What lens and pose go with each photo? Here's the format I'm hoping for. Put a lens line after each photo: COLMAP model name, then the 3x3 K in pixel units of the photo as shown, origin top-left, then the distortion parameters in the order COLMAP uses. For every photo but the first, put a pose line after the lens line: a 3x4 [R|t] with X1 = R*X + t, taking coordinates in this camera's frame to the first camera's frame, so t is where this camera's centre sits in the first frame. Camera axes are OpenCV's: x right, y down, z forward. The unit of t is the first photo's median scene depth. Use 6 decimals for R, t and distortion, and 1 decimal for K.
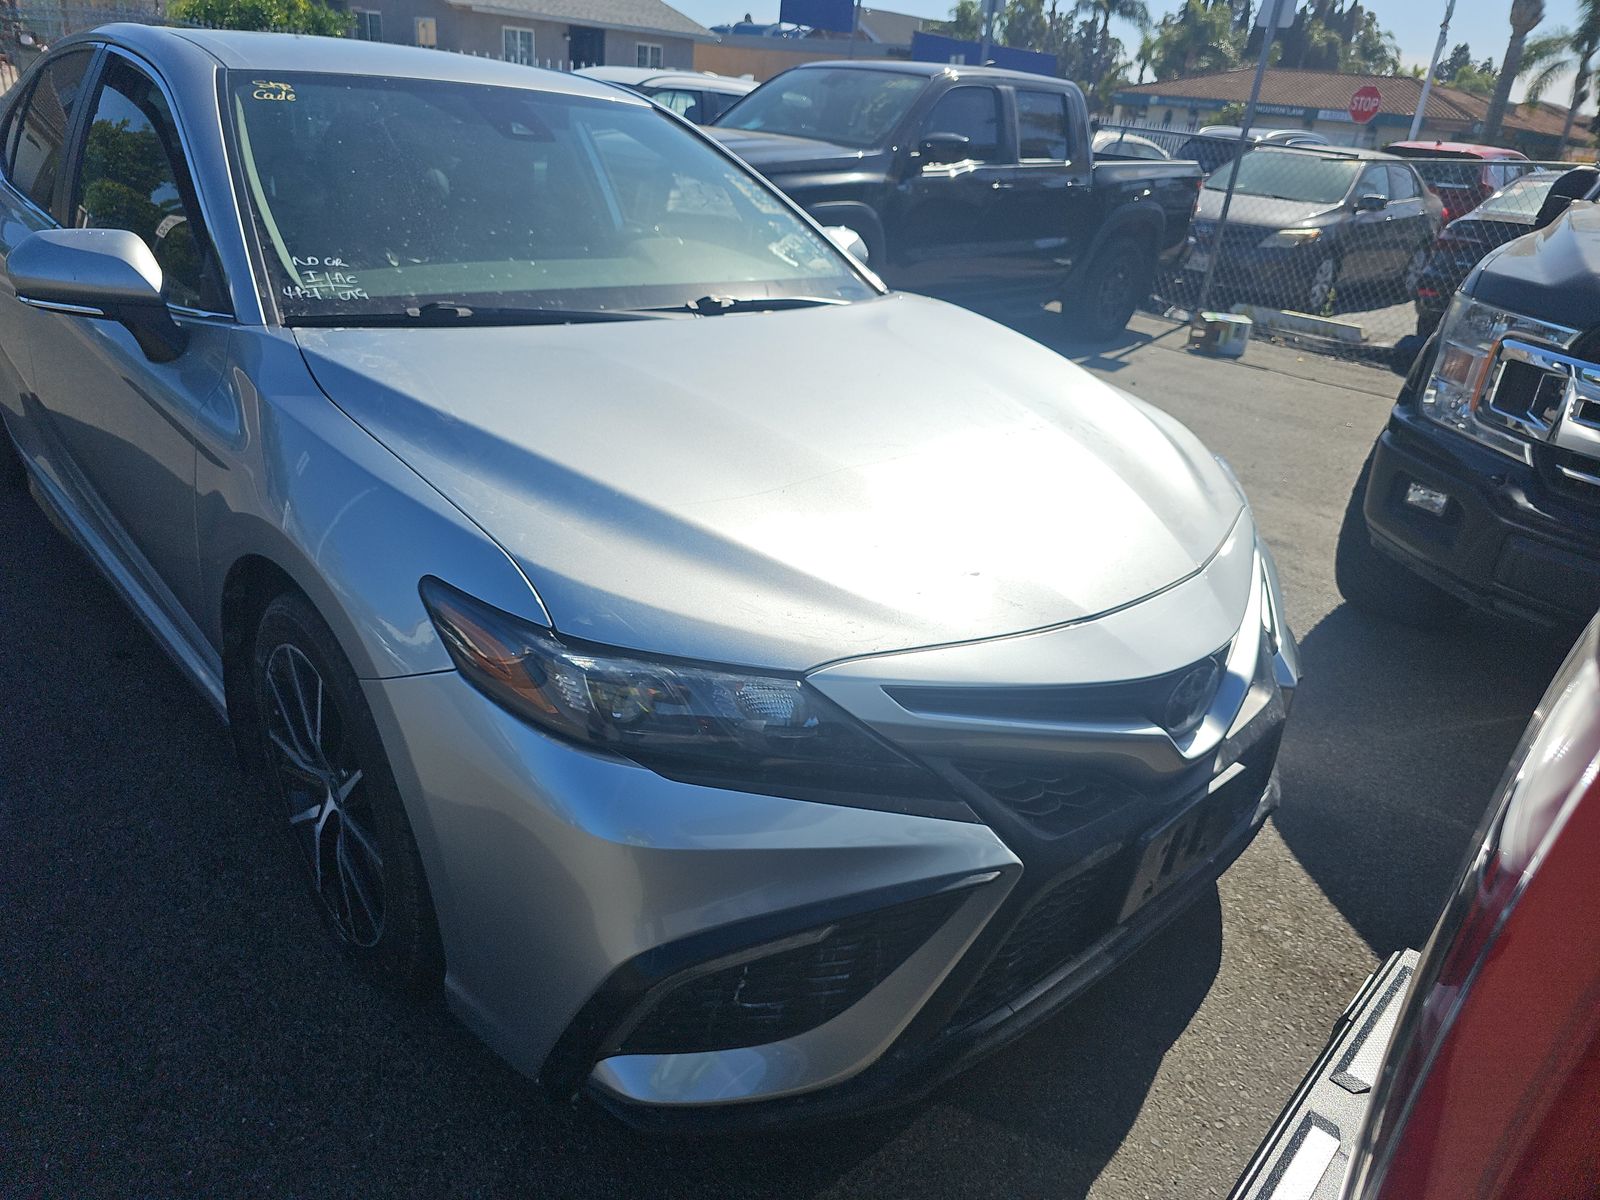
lens RADIAL K [[1068.1, 0, 800.0], [0, 1068.1, 600.0], [0, 0, 1]] dist [0.034982, -0.033543]
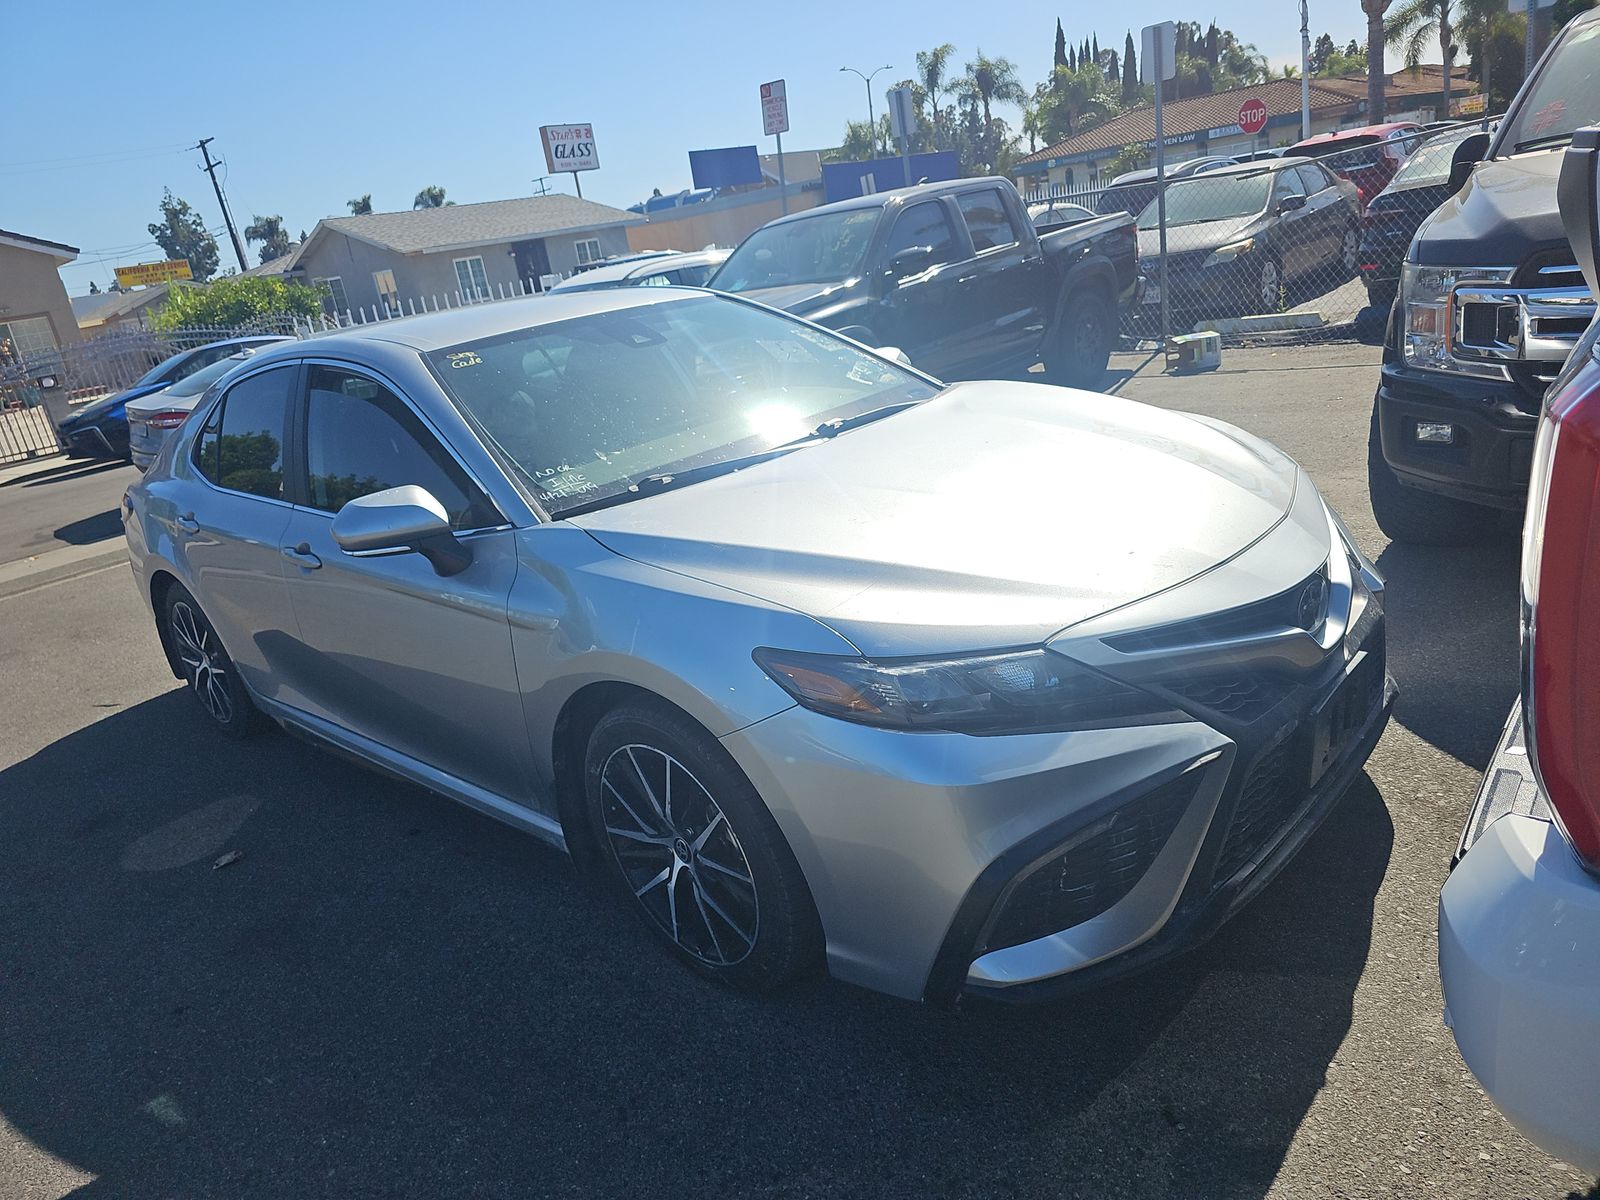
lens RADIAL K [[1052.8, 0, 800.0], [0, 1052.8, 600.0], [0, 0, 1]] dist [0.055812, -0.056843]
pose [[0.967023, -0.254103, -0.017290, -0.107416], [0.250699, 0.961642, -0.111327, 0.035593], [0.044915, 0.103321, 0.993633, -0.158800]]
